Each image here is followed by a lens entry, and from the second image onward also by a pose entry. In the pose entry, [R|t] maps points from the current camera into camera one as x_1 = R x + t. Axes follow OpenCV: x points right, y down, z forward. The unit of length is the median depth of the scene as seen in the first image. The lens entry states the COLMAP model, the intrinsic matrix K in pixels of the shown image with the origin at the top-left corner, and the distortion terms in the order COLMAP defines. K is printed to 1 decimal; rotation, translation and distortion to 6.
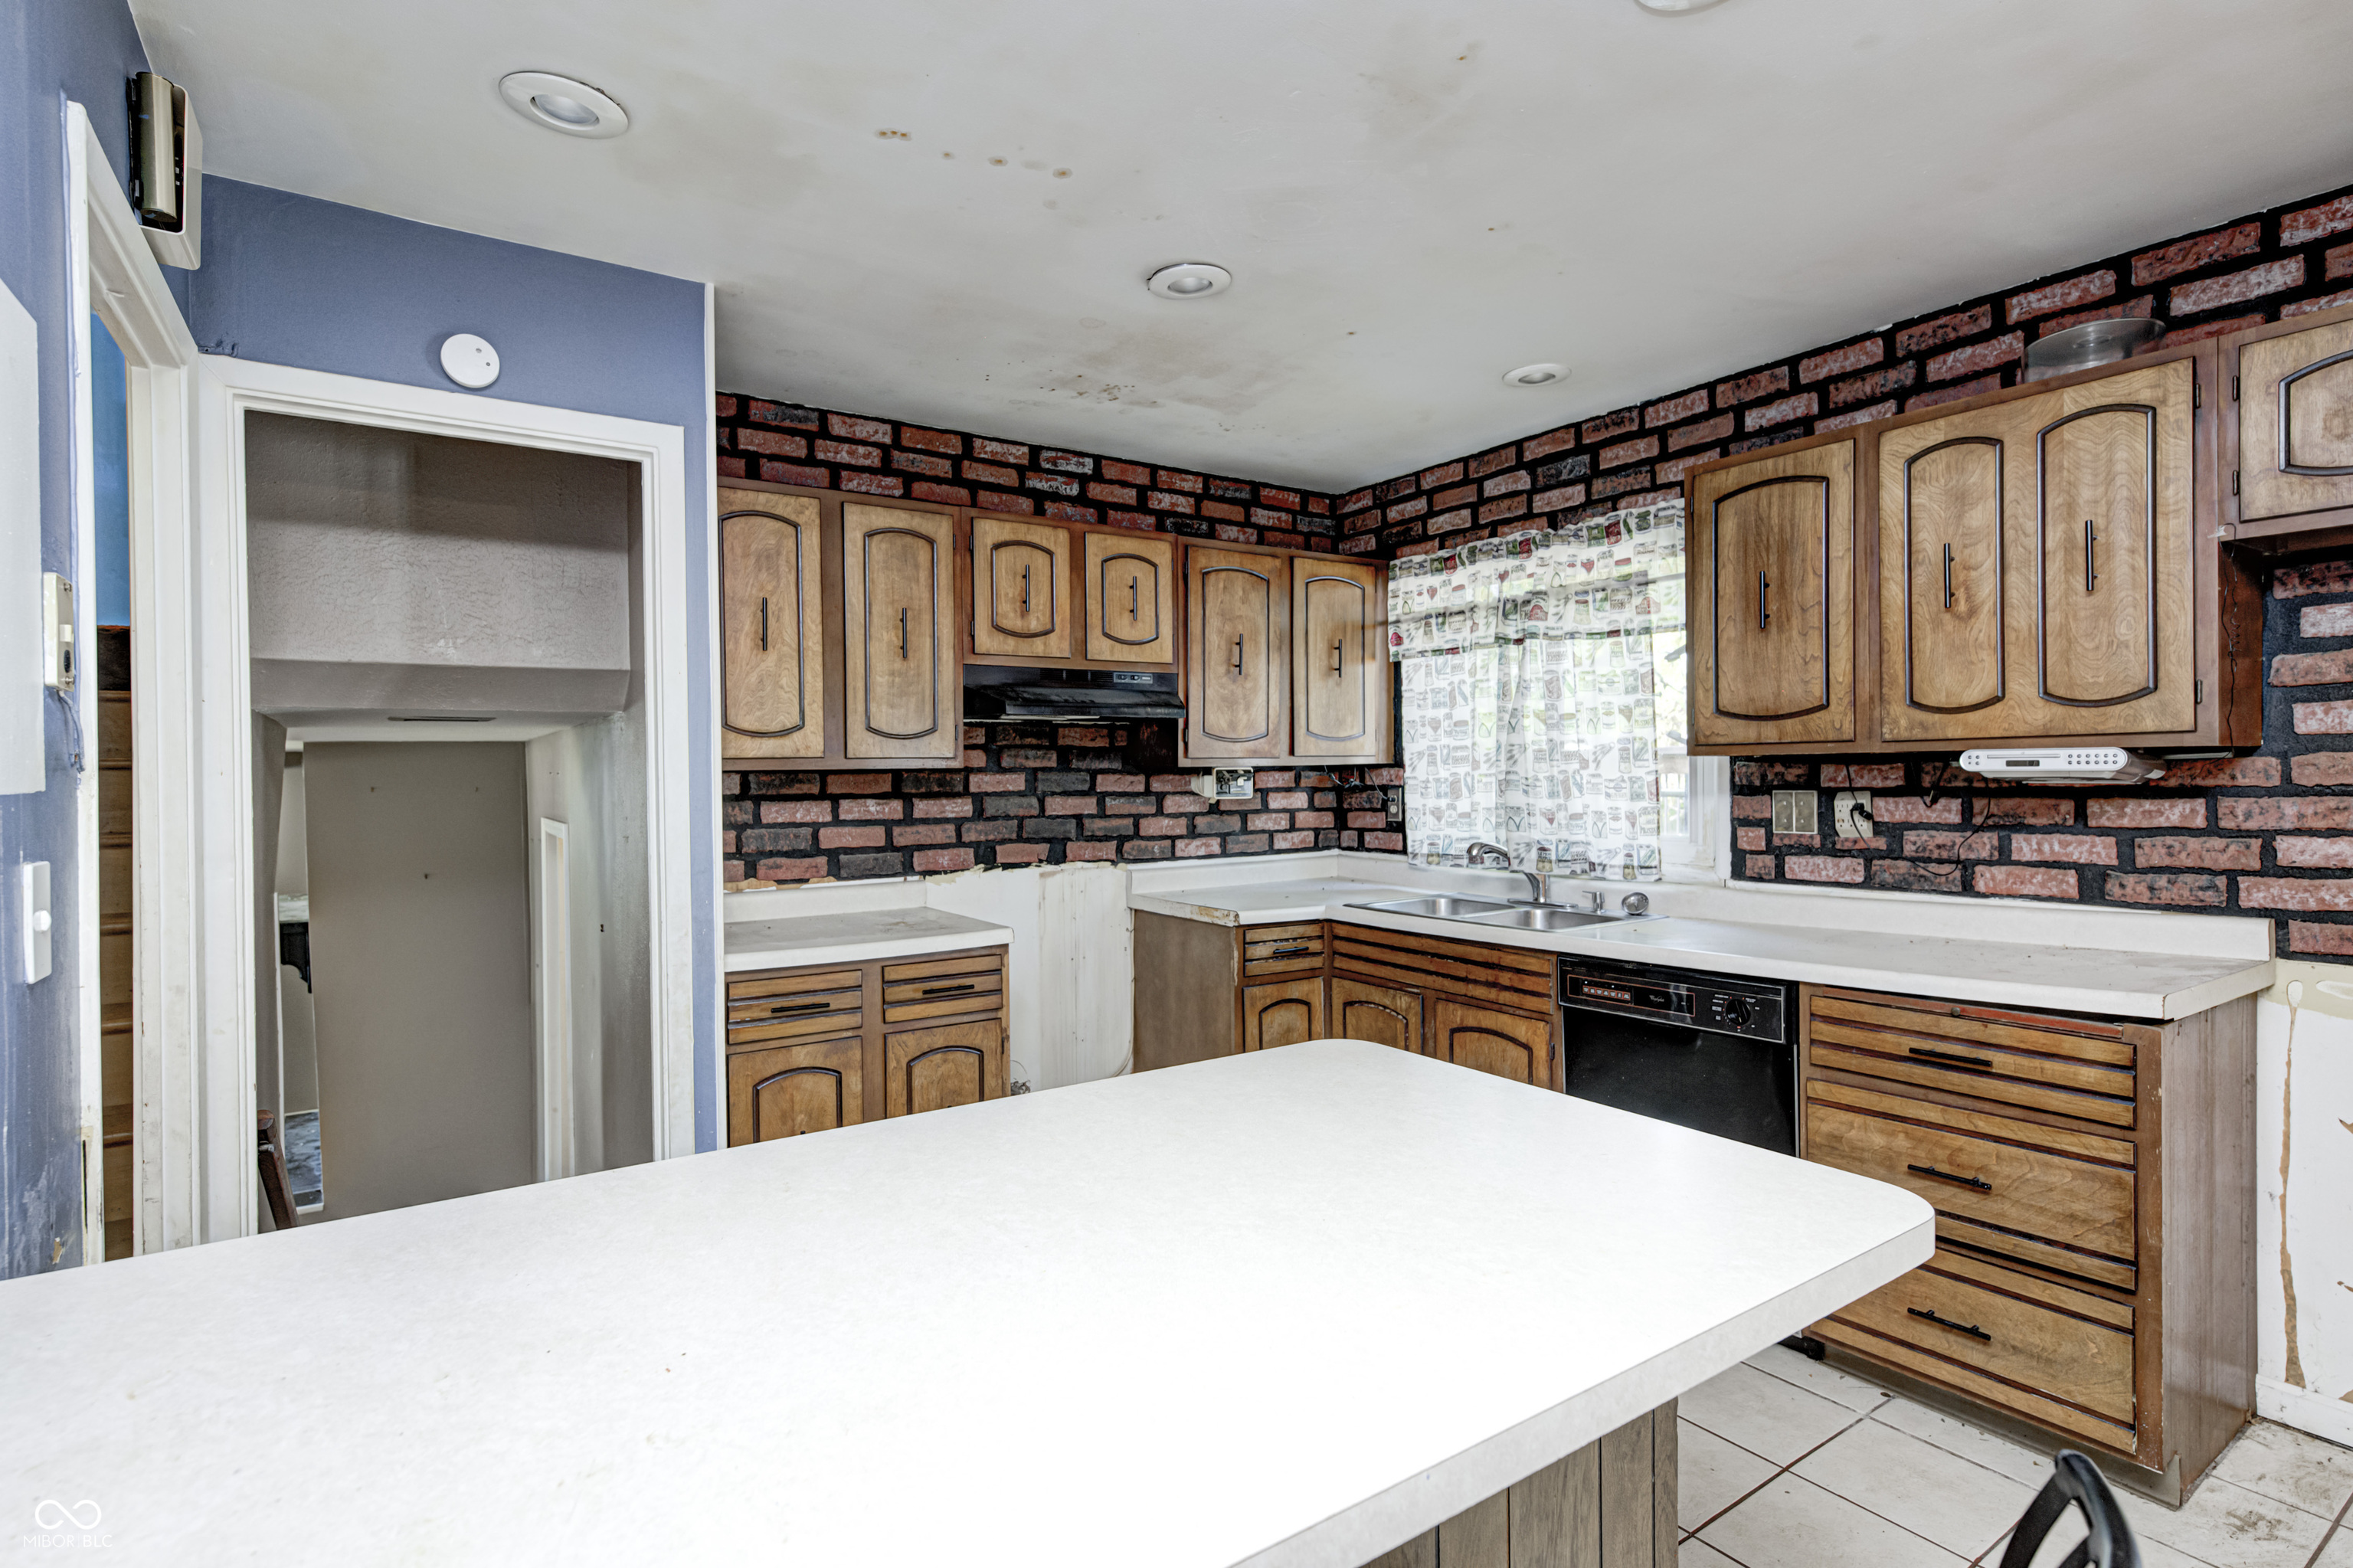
lens RADIAL K [[1150.4, 0, 1176.5], [0, 1150.4, 784.0], [0, 0, 1]] dist [0.003619, -0.000356]
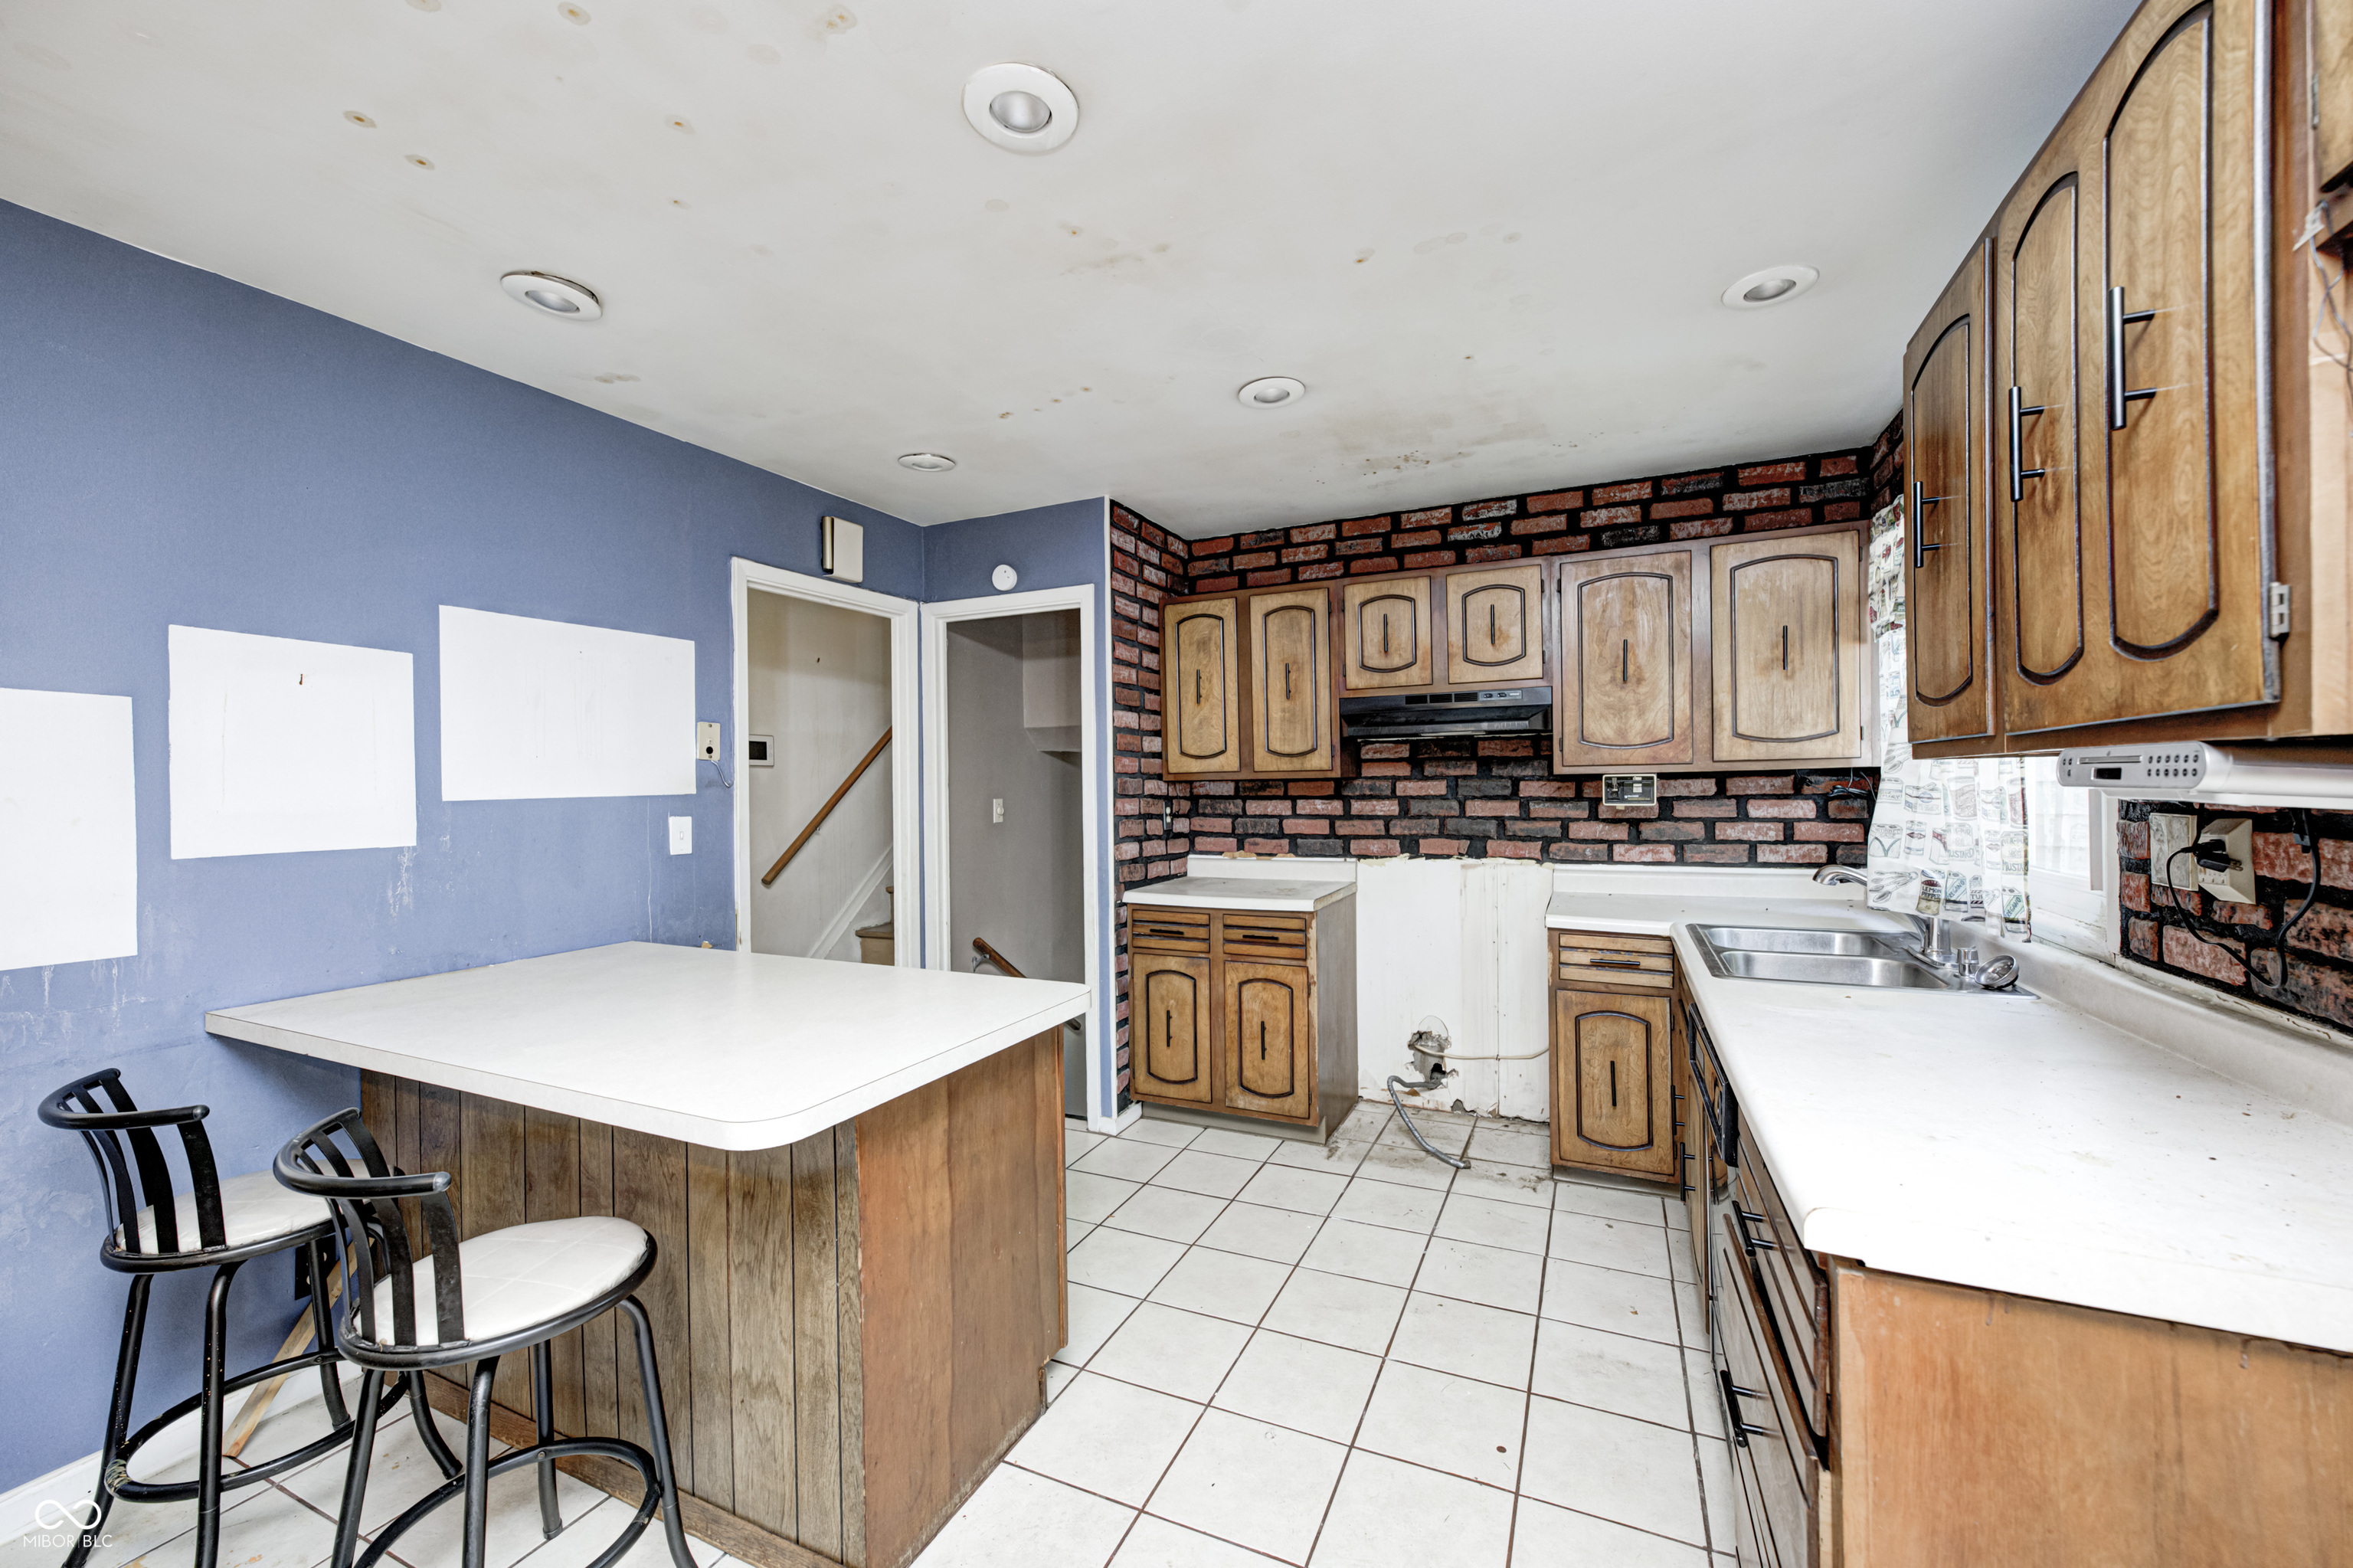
lens RADIAL K [[922.9, 0, 1177.7], [0, 922.9, 787.0], [0, 0, 1]] dist [-0.001307, 0.000746]
pose [[0.509152, 0.006144, -0.860655, 0.569327], [0.000197, 0.999974, 0.007255, -0.009750], [0.860677, -0.003864, 0.509137, 0.274207]]
